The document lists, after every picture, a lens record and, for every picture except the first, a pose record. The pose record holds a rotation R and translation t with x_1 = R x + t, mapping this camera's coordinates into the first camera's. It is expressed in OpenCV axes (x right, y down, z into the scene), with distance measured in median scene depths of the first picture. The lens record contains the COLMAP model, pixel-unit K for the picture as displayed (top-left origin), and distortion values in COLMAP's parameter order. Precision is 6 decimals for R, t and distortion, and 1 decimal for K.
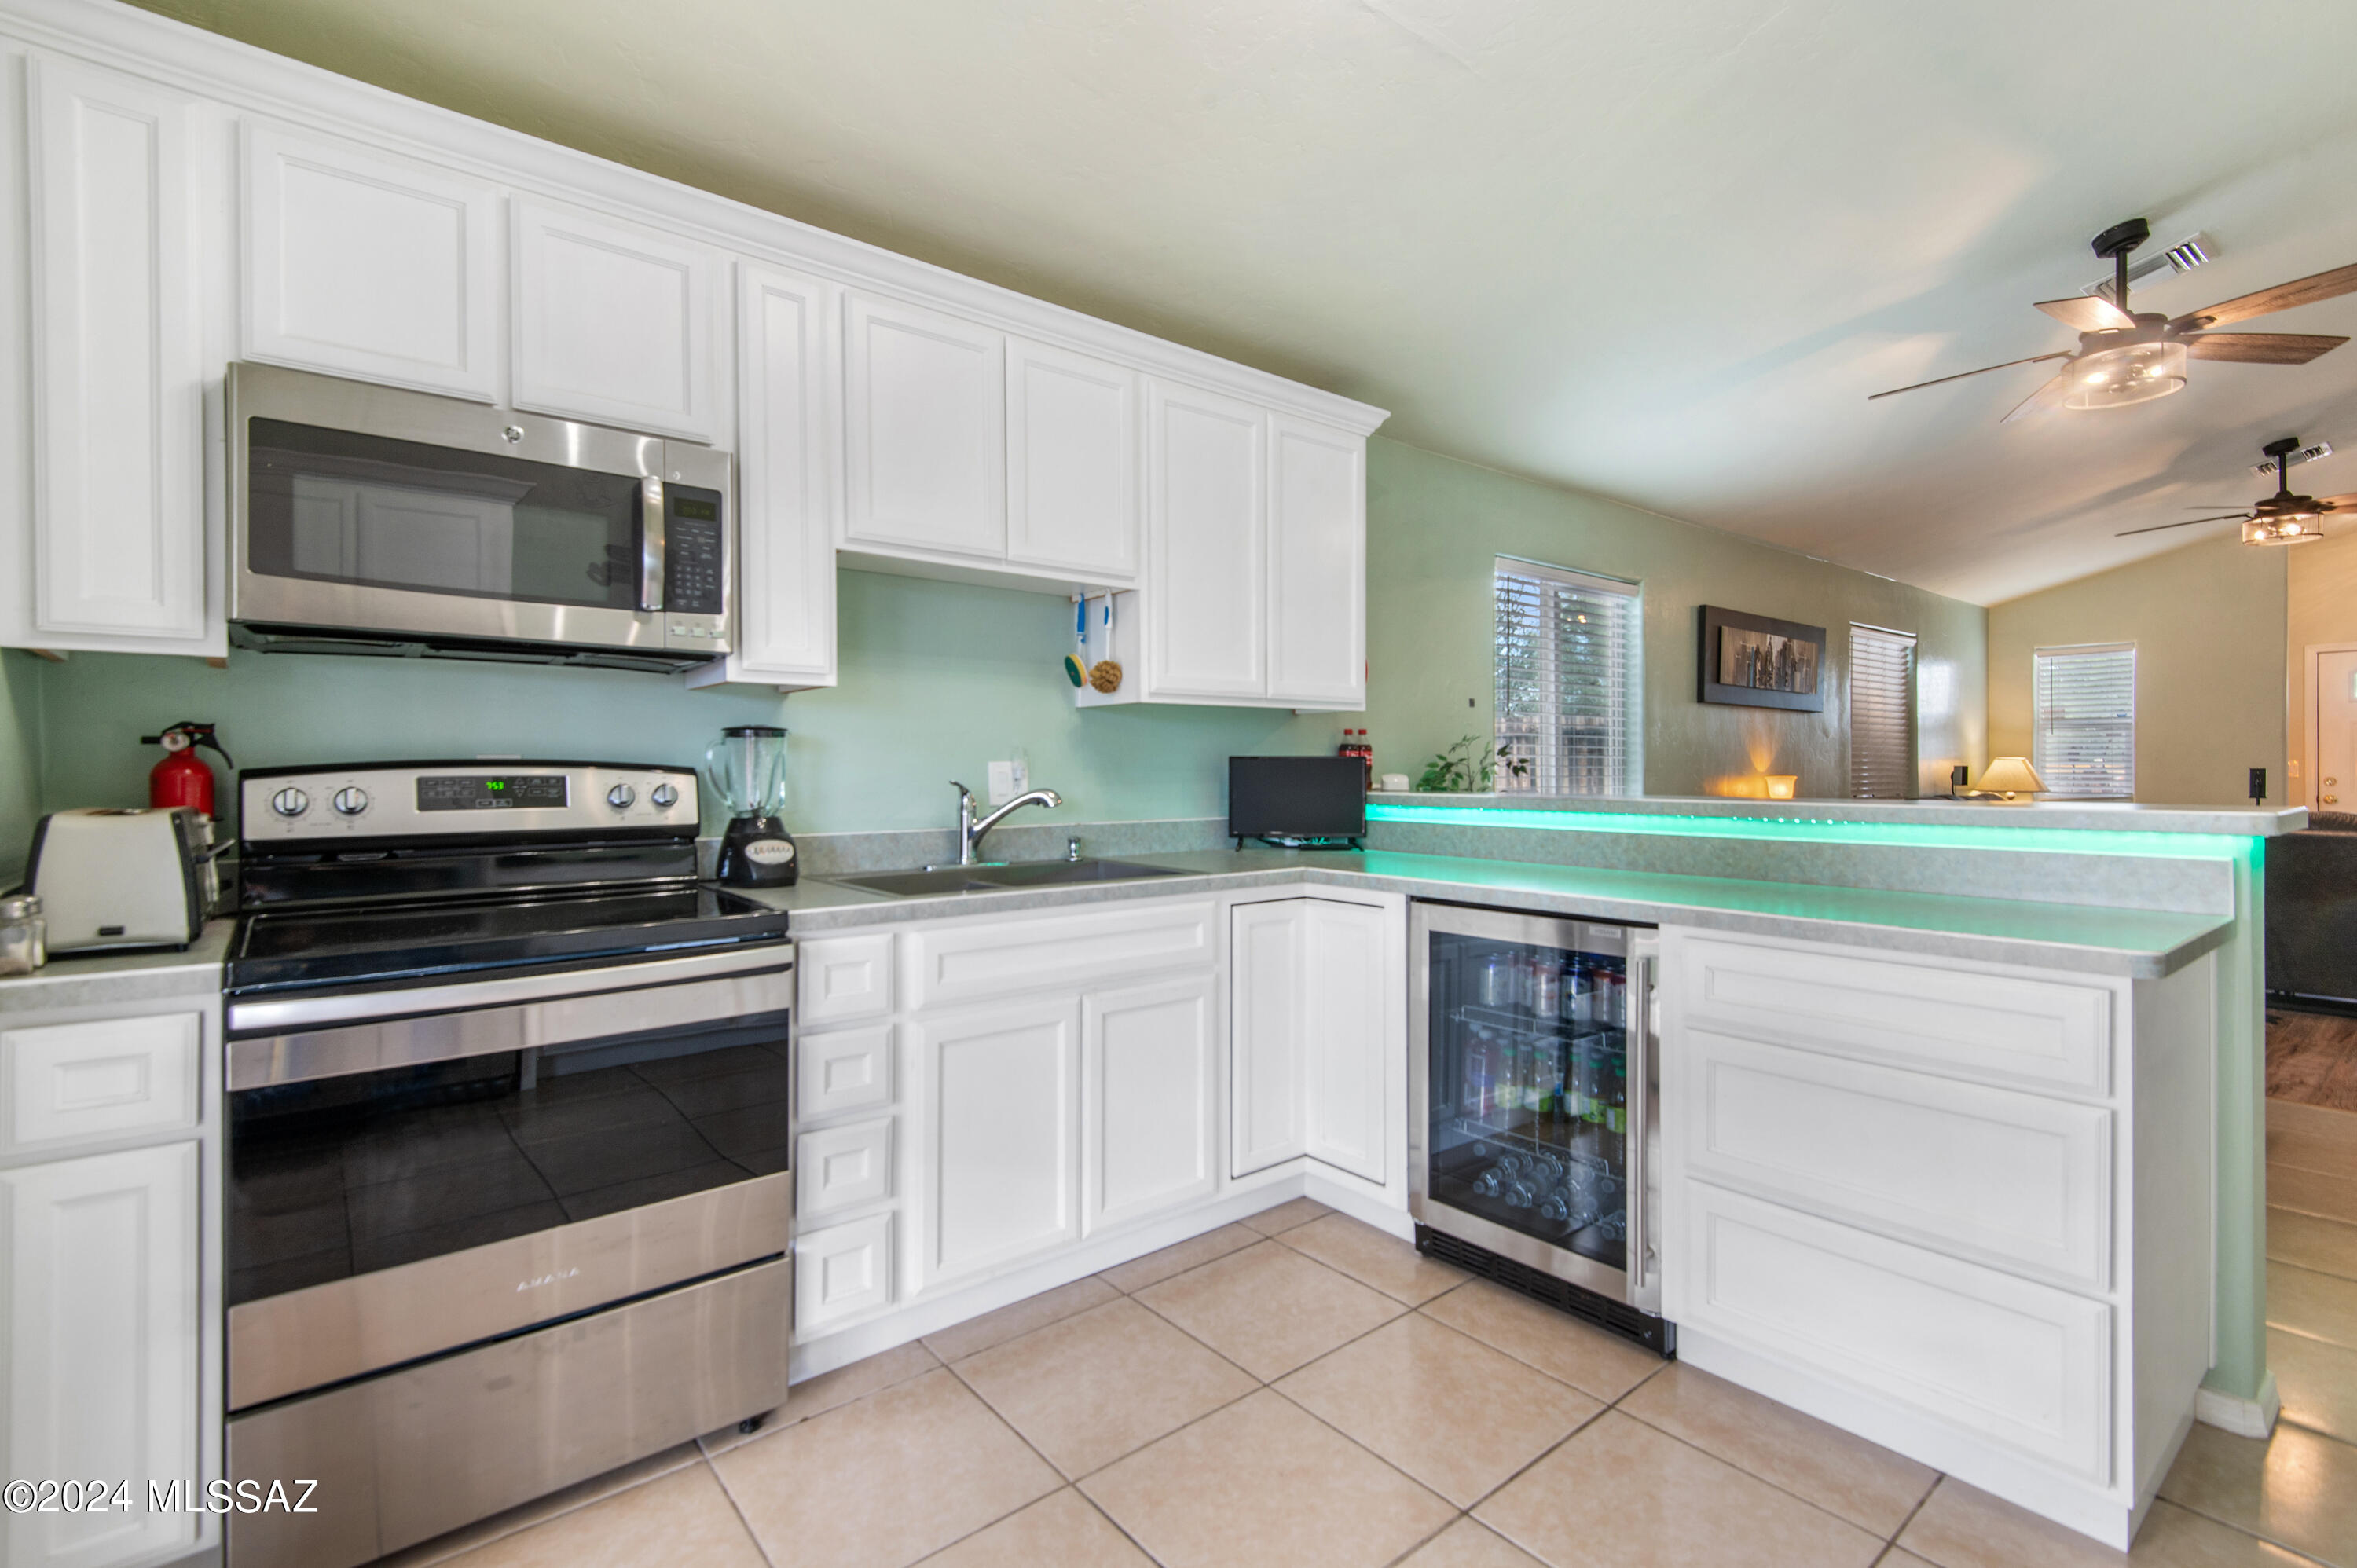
lens RADIAL K [[1062.4, 0, 1137.5], [0, 1062.4, 783.5], [0, 0, 1]] dist [-0.002209, -0.000426]
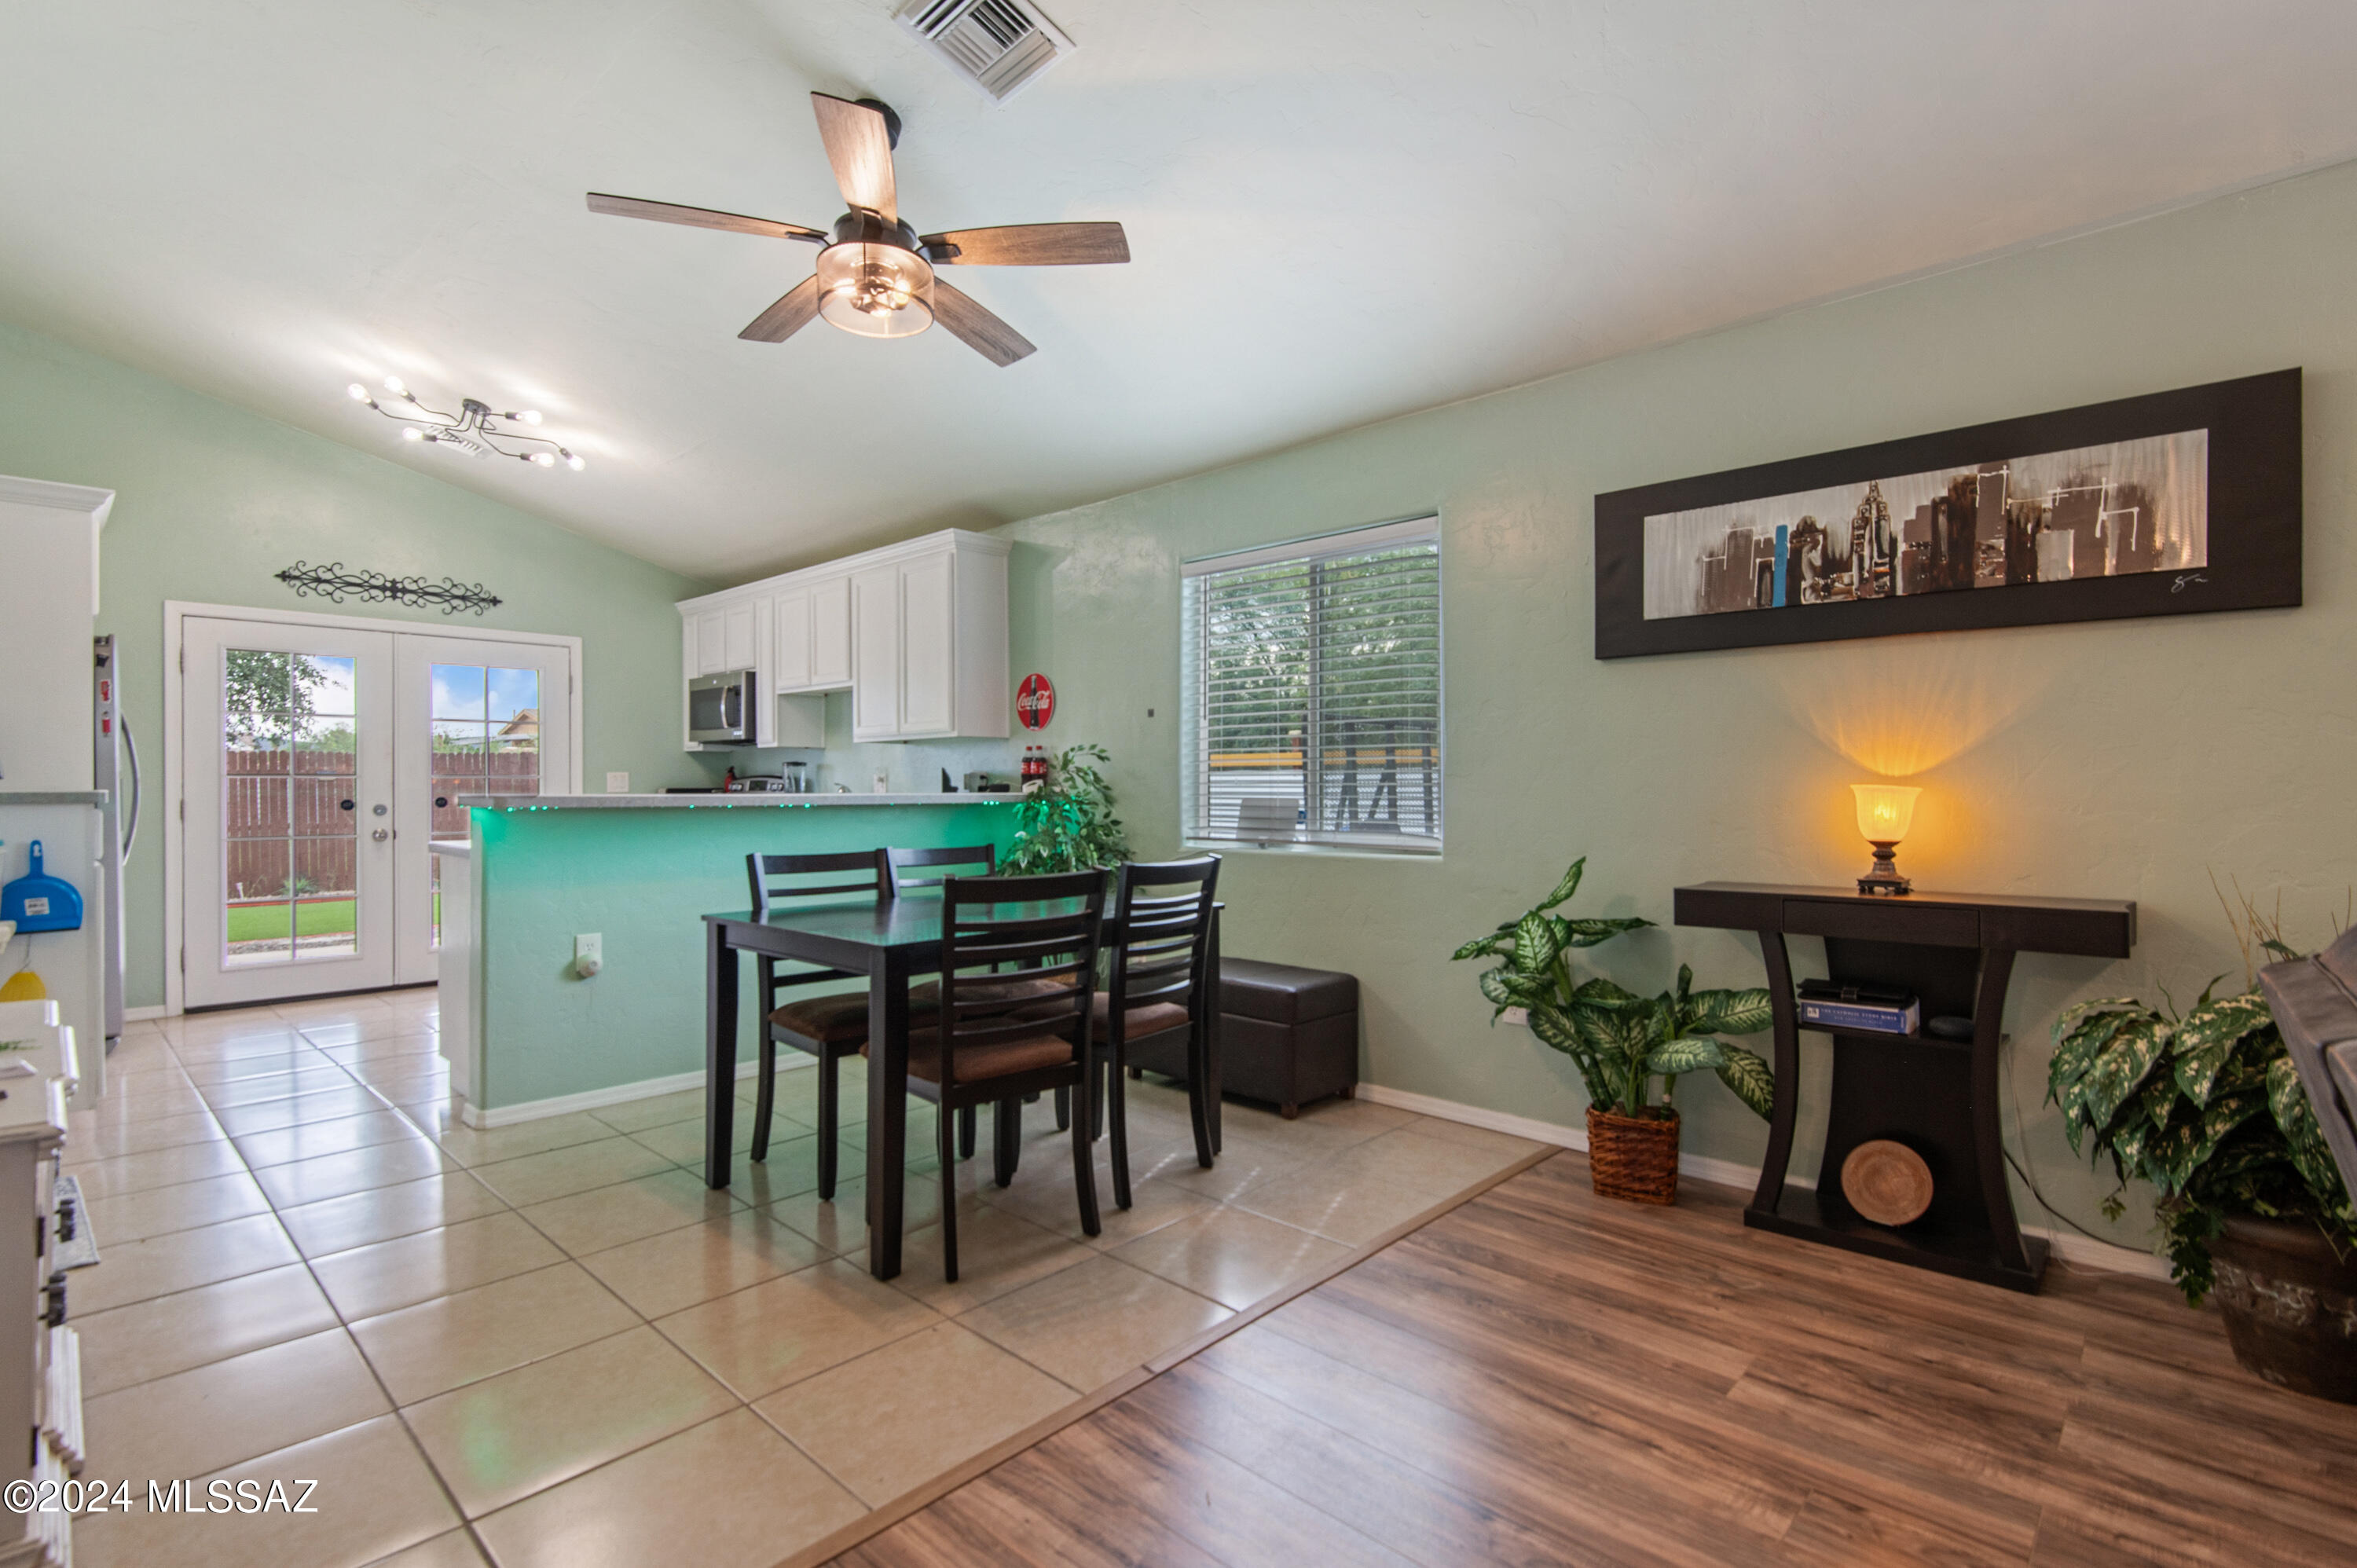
lens RADIAL K [[1135.6, 0, 1180.5], [0, 1135.6, 800.1], [0, 0, 1]] dist [-0.000653, -0.000201]
pose [[0.136945, 0.007435, -0.990551, 1.829172], [-0.021880, 0.999751, 0.004479, 0.005377], [0.990337, 0.021060, 0.137074, 1.129755]]
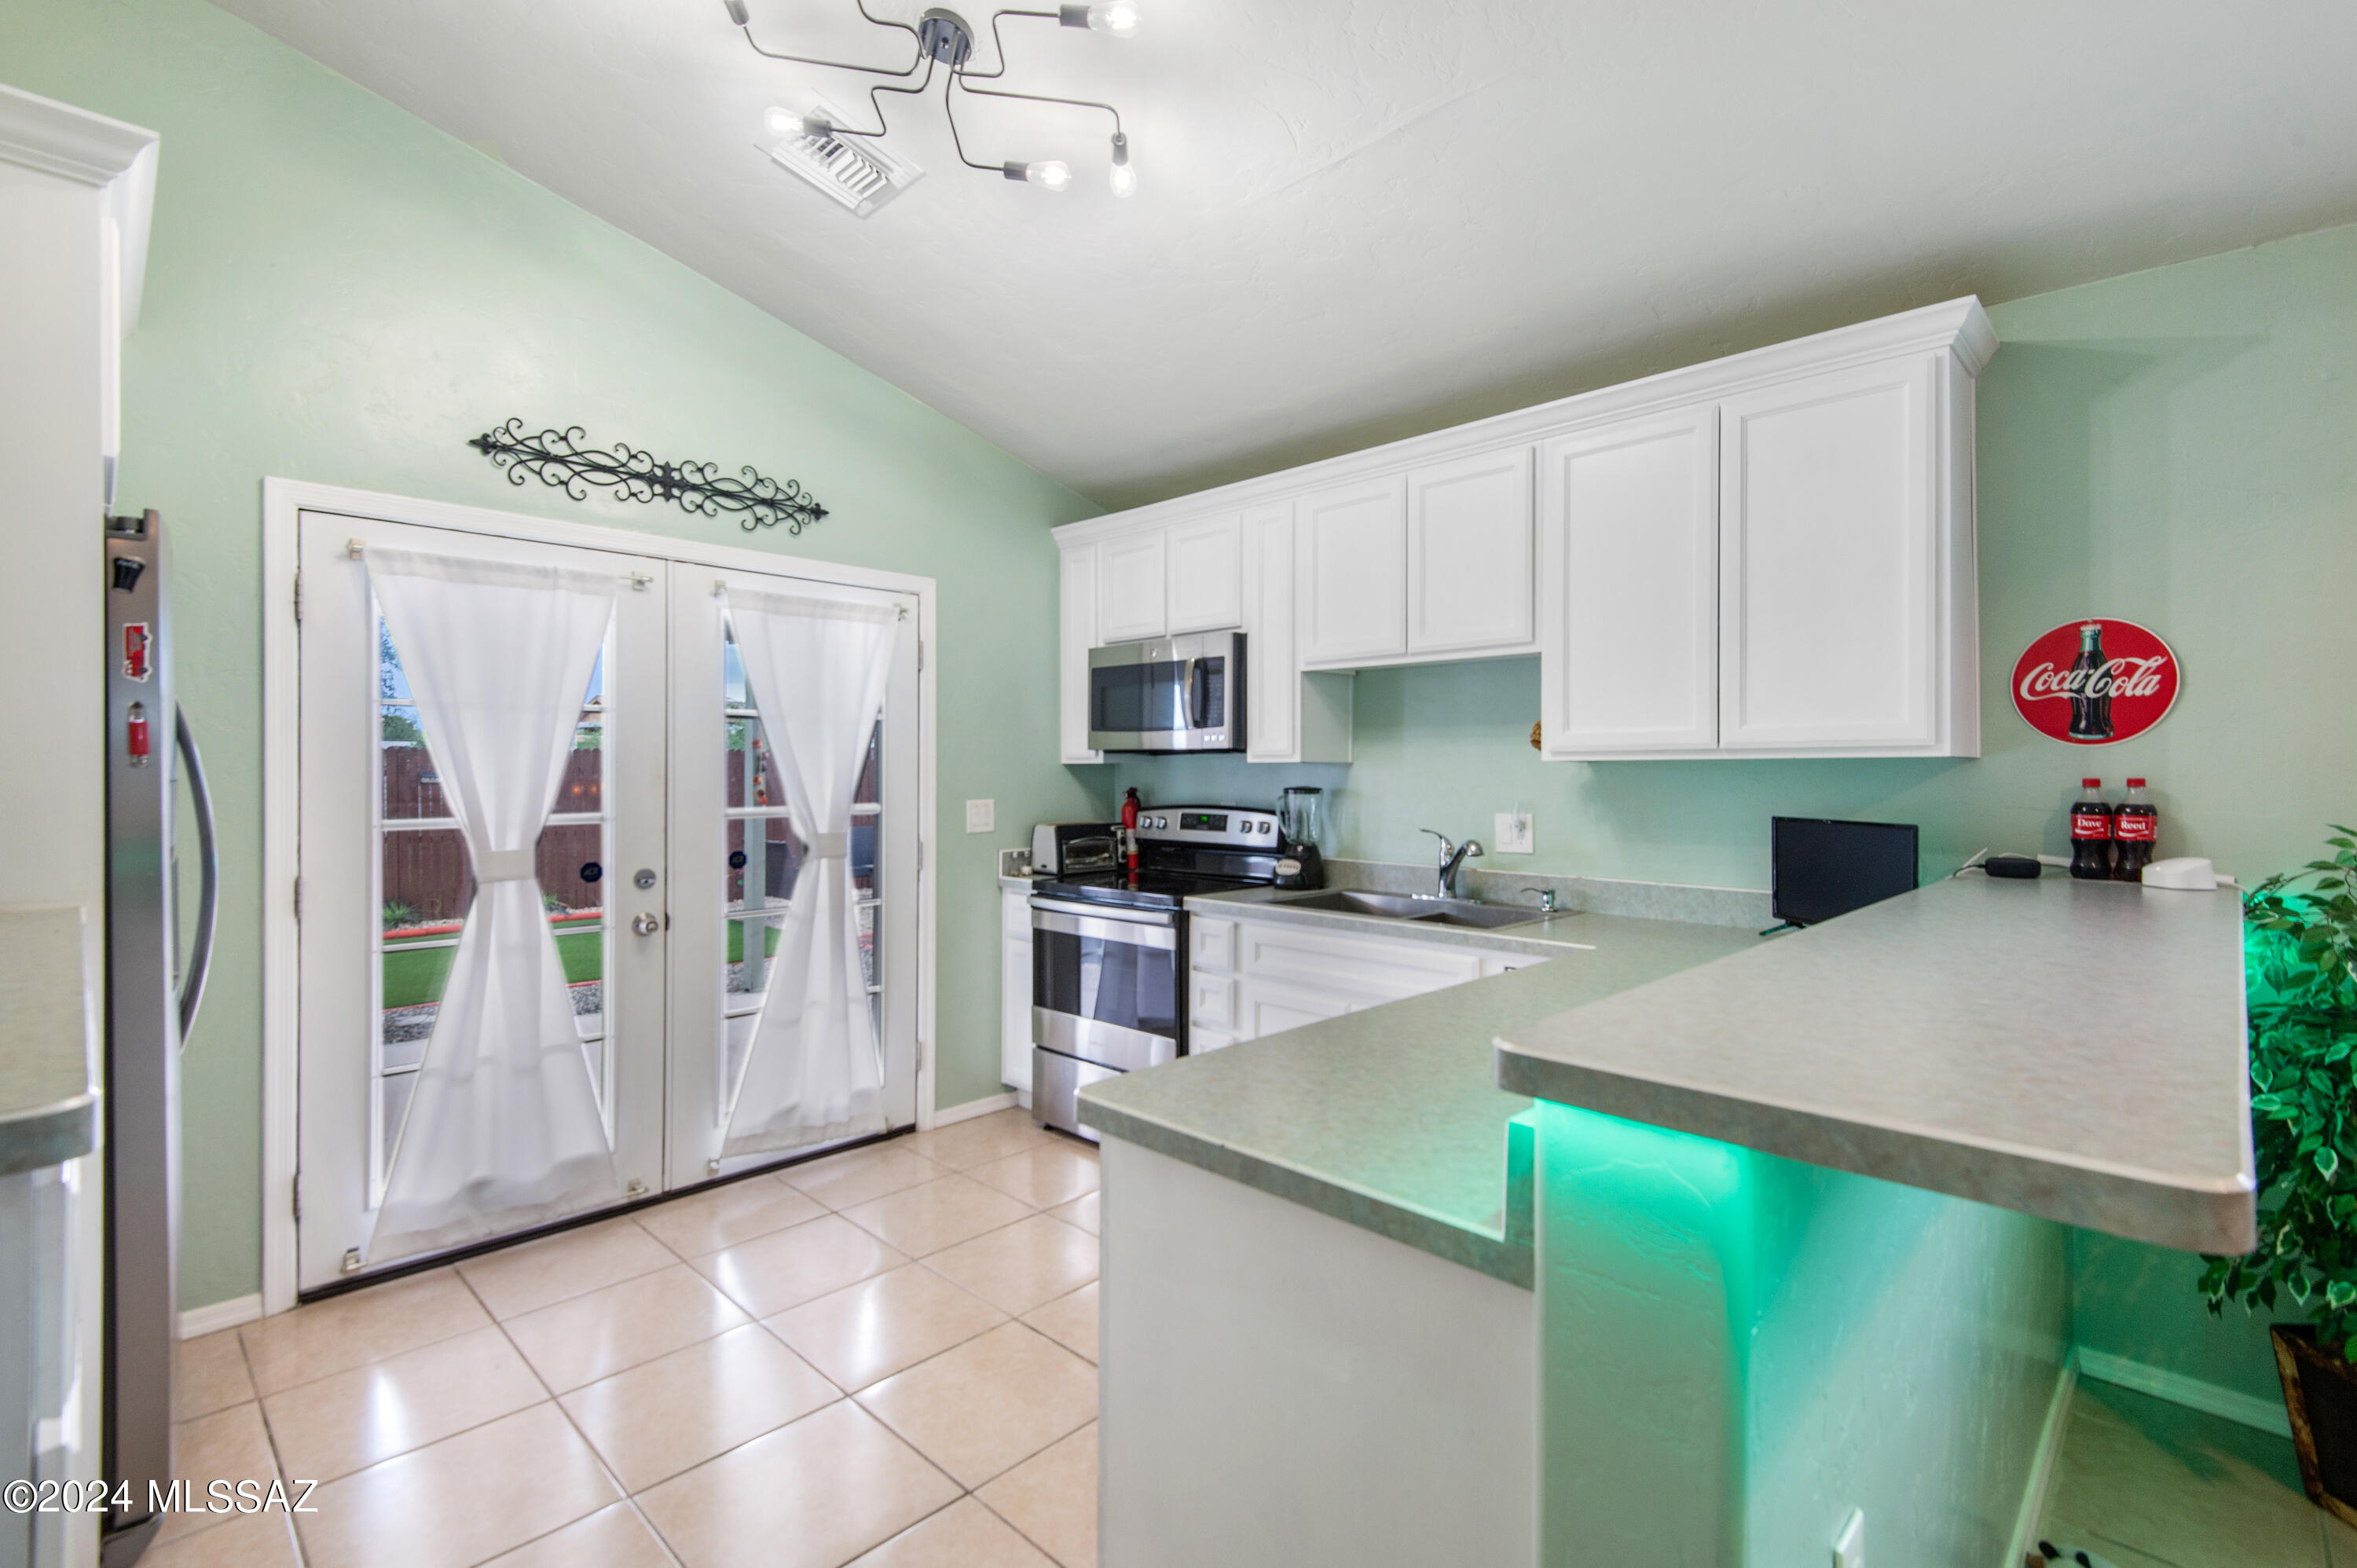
lens RADIAL K [[1079.9, 0, 1167.3], [0, 1079.9, 781.7], [0, 0, 1]] dist [0.010024, -0.001189]
pose [[0.124589, 0.006050, -0.992190, 0.840025], [-0.022596, 0.999739, 0.003258, -0.043880], [0.991951, 0.022013, 0.124694, 0.432963]]
